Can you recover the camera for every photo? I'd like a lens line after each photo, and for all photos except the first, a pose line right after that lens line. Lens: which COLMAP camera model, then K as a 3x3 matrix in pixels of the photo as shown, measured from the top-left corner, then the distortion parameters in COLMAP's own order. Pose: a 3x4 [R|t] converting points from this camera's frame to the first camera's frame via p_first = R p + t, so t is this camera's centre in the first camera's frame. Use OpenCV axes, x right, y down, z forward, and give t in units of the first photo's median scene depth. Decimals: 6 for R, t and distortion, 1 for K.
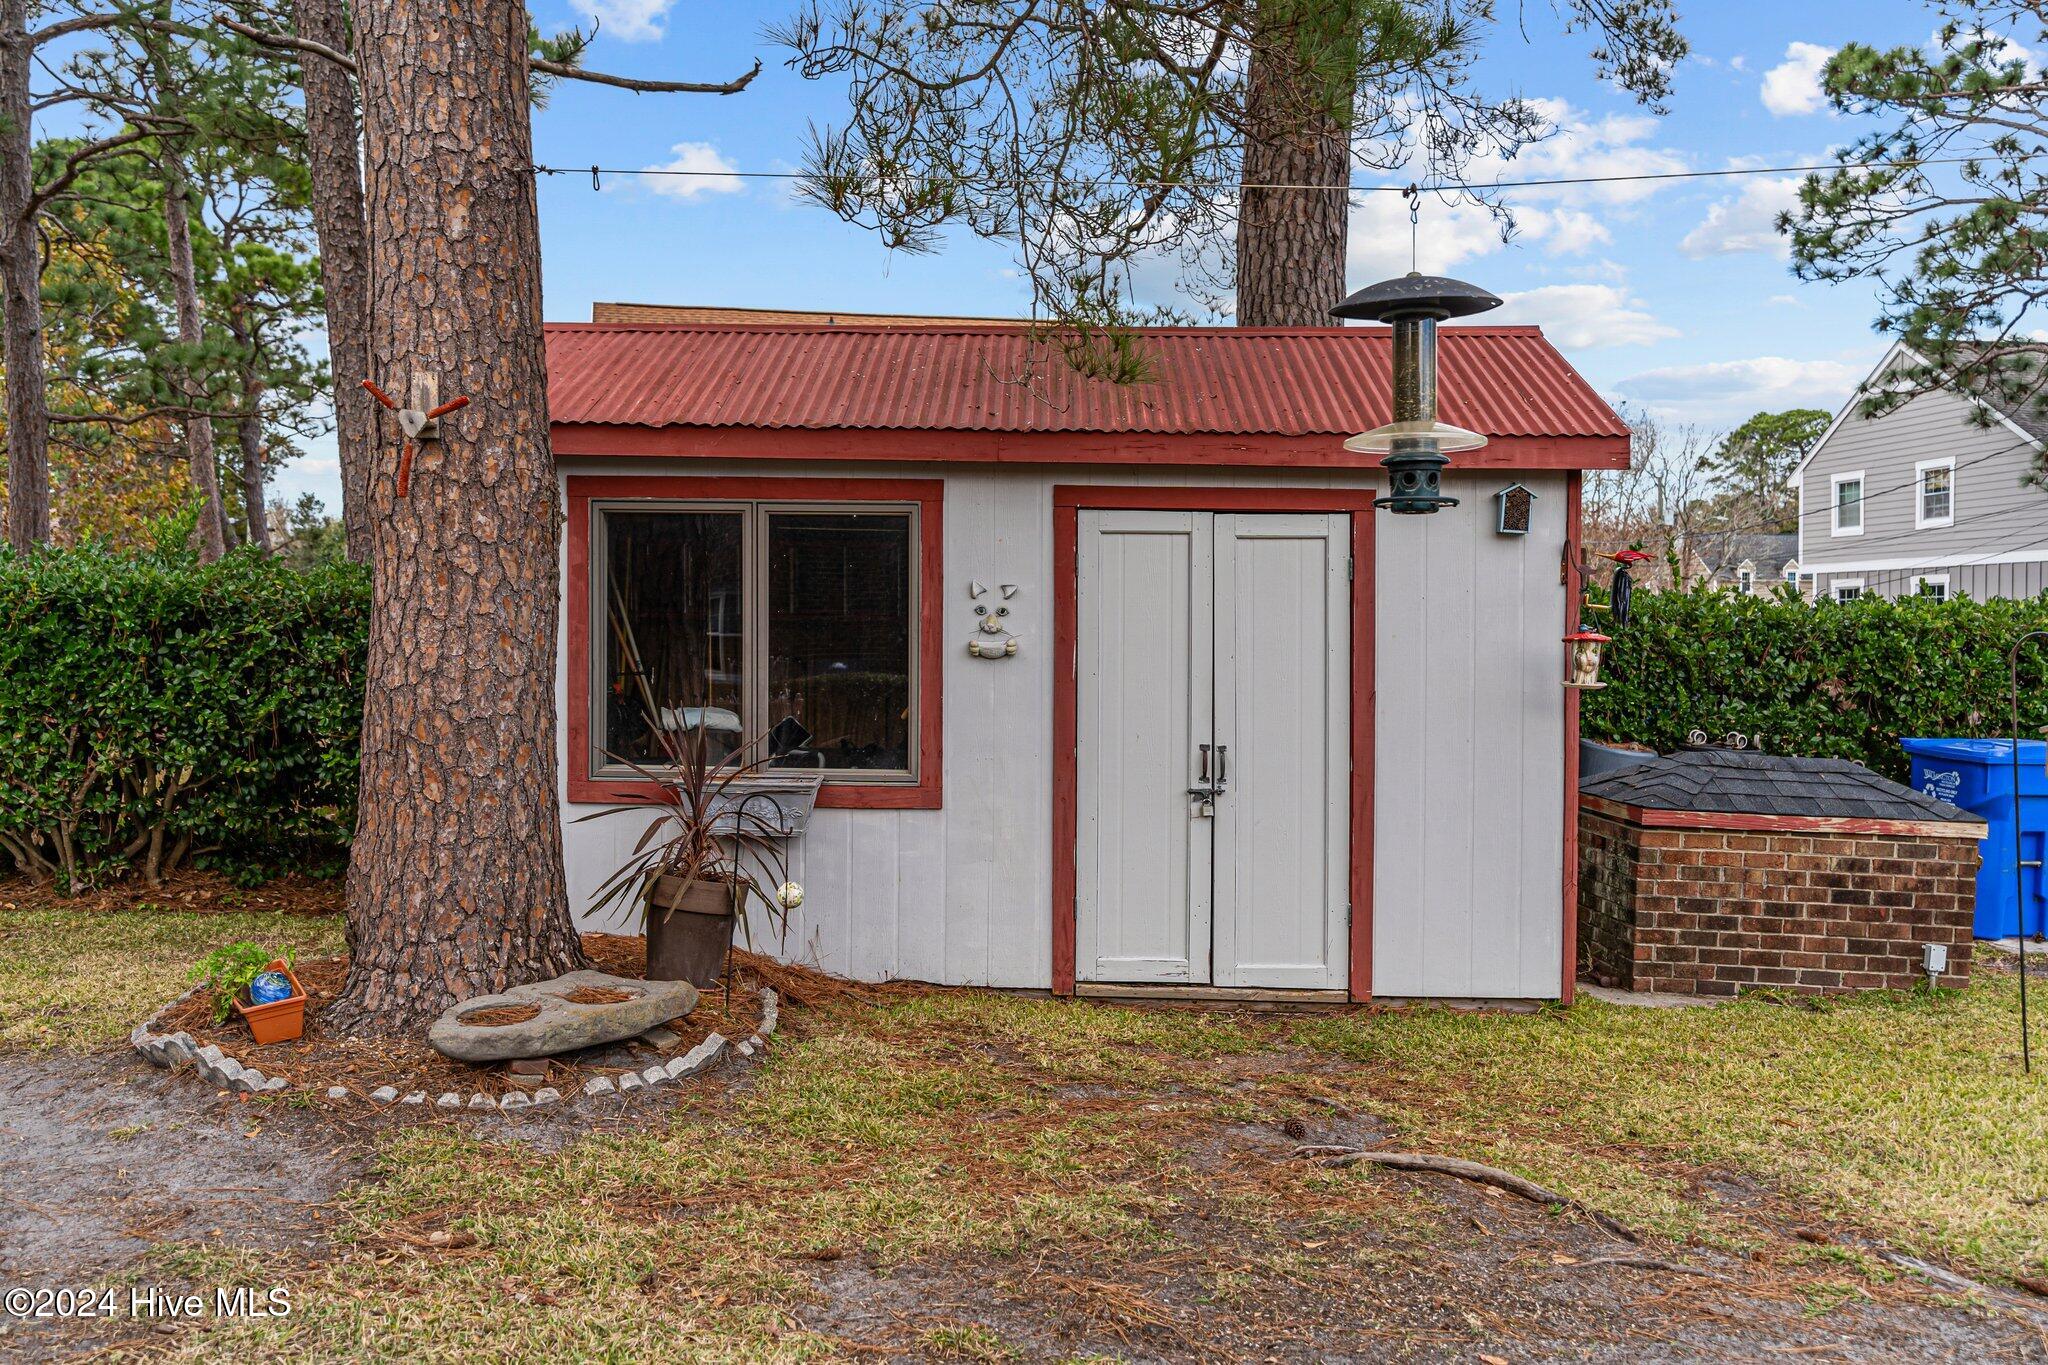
lens RADIAL K [[1656.4, 0, 1024.0], [0, 1656.4, 682.5], [0, 0, 1]] dist [0.000036, 0.005842]
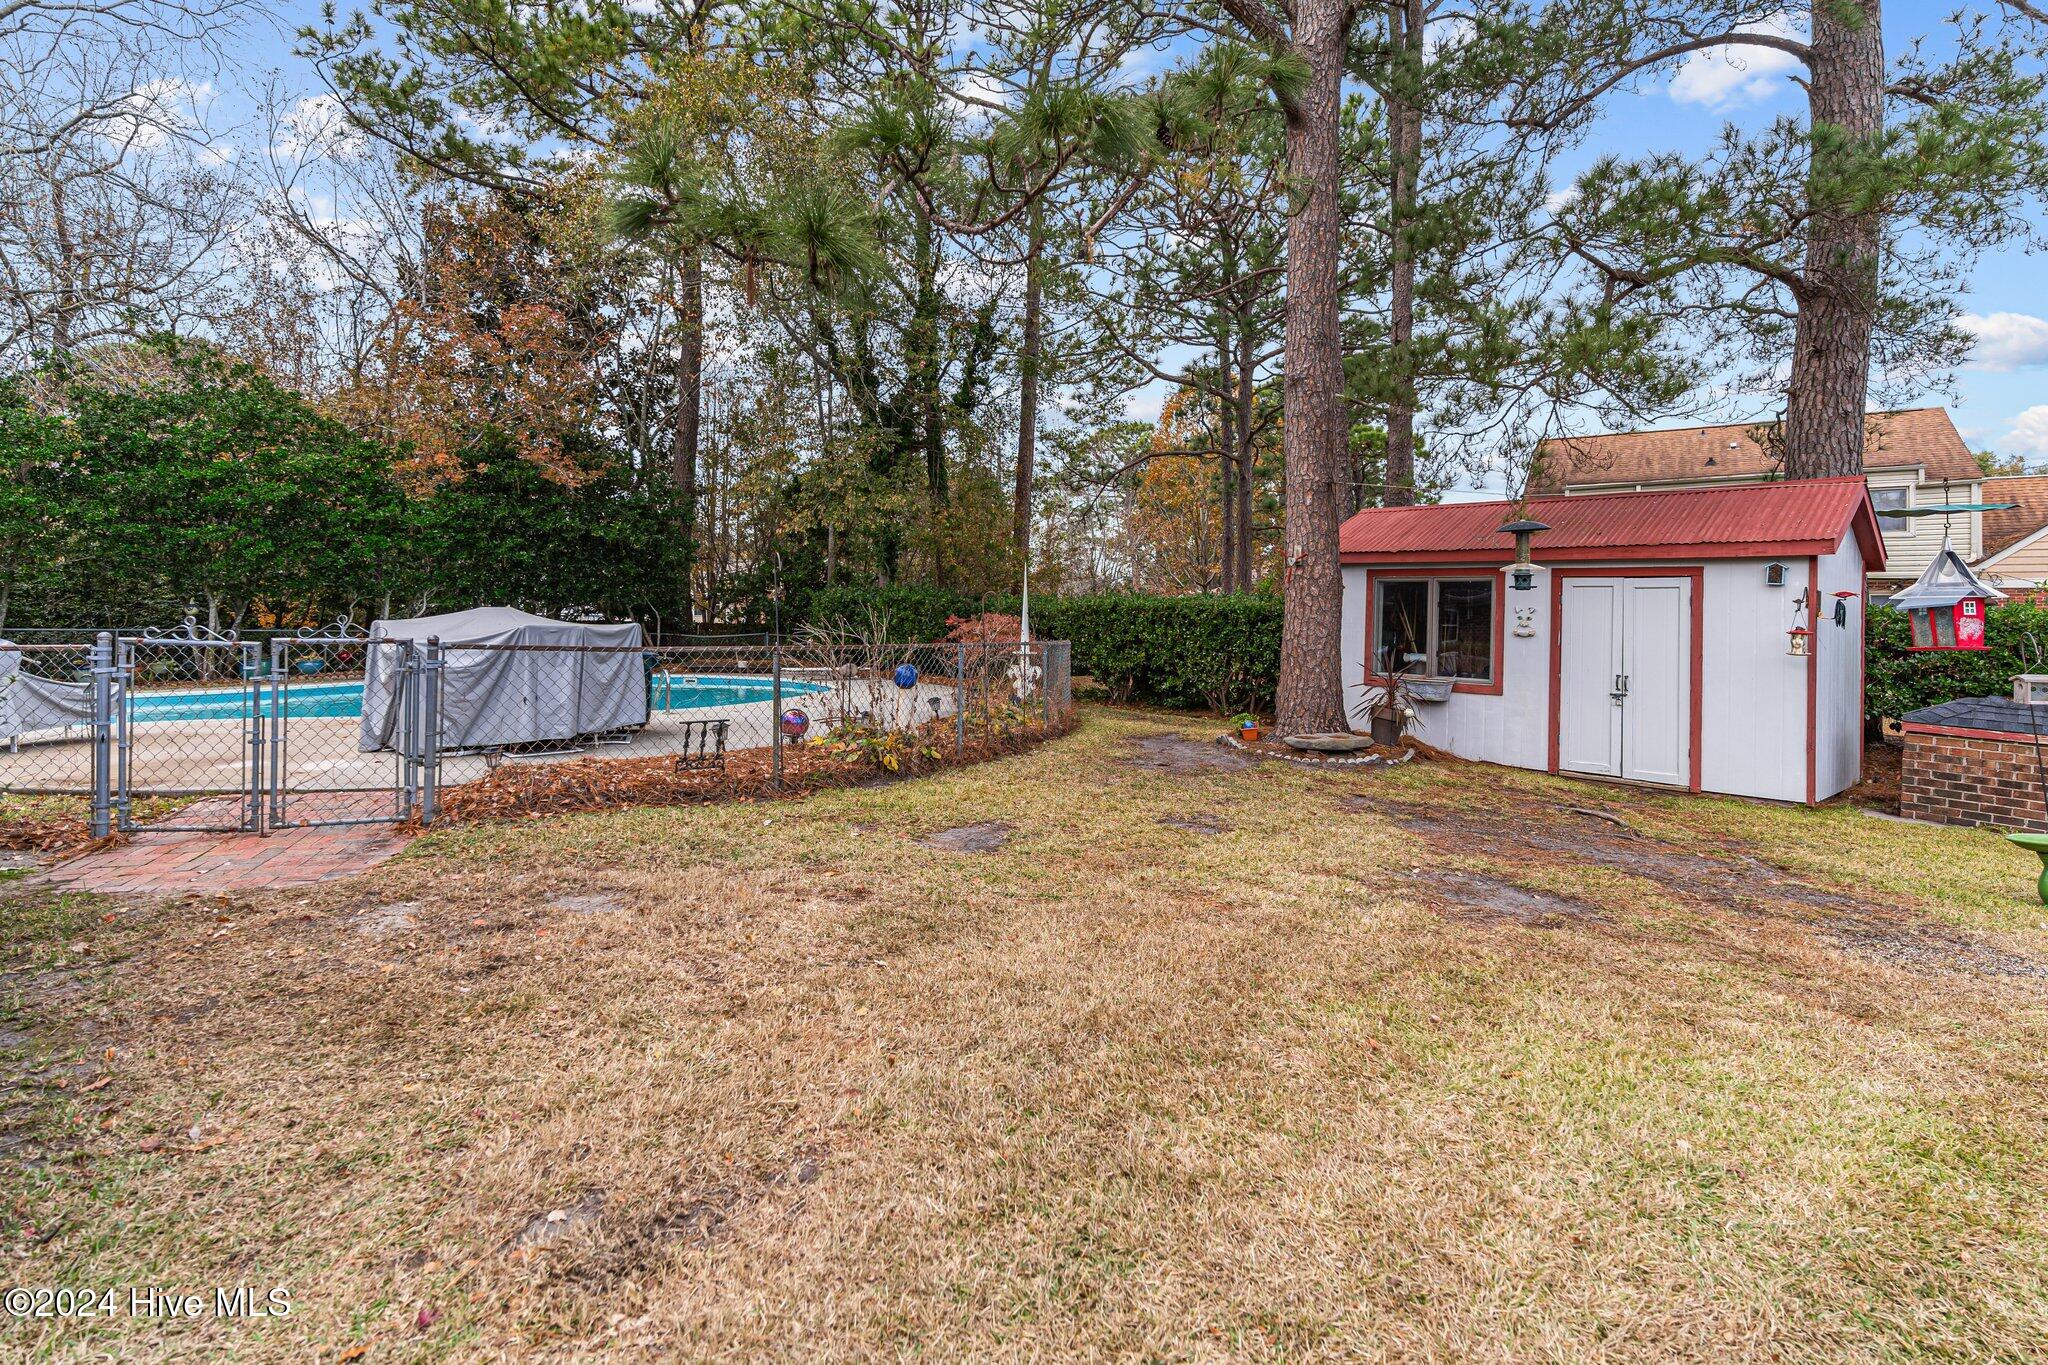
lens RADIAL K [[990.6, 0, 1023.1], [0, 990.6, 649.1], [0, 0, 1]] dist [0.002561, -0.000172]
pose [[0.706051, 0.028269, -0.707596, 0.507007], [-0.036294, 0.999334, 0.003709, 0.026002], [0.707230, 0.023063, 0.706607, -0.606732]]
